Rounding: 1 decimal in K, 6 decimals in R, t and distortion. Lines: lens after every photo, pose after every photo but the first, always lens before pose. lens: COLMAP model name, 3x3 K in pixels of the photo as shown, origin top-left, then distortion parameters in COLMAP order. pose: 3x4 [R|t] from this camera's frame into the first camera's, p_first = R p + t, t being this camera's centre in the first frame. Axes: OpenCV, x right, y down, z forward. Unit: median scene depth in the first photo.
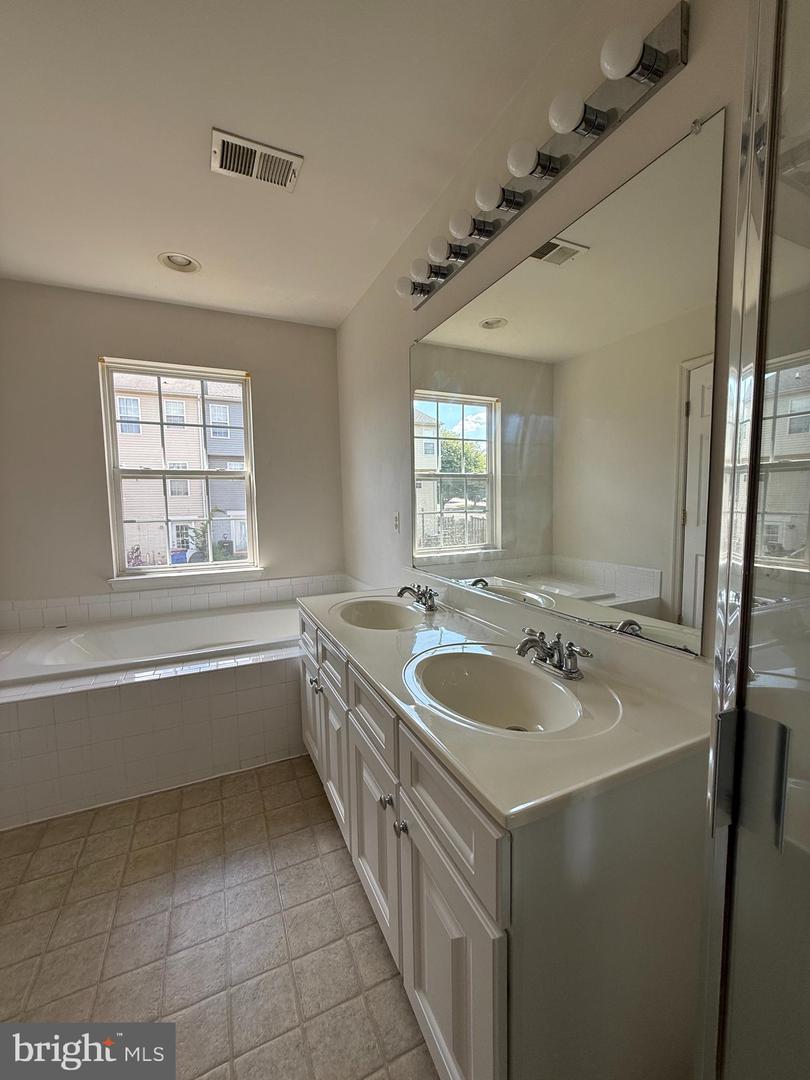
lens RADIAL K [[431.3, 0, 405.0], [0, 431.3, 540.0], [0, 0, 1]] dist [0.000684, -0.000147]
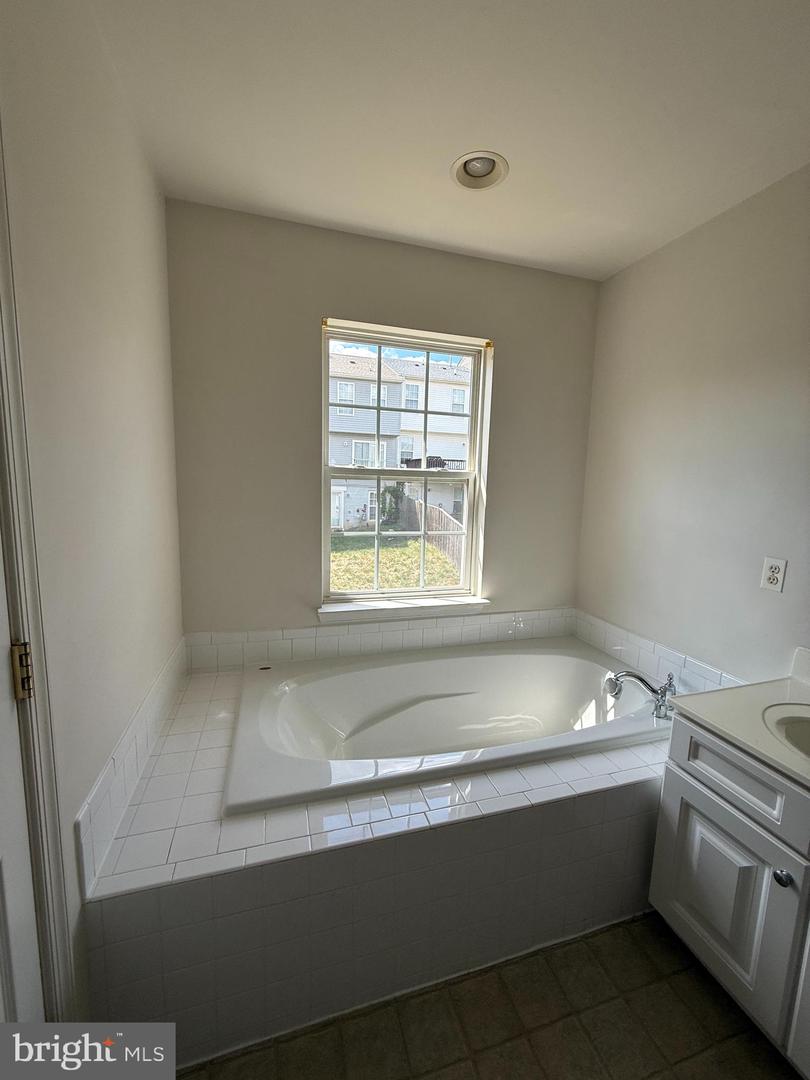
lens RADIAL K [[431.3, 0, 405.0], [0, 431.3, 540.0], [0, 0, 1]] dist [0.000684, -0.000147]
pose [[0.990695, 0.061988, -0.121169, -0.418565], [-0.055681, 0.996945, 0.054765, -0.081852], [0.124193, -0.047509, 0.991120, 0.237001]]
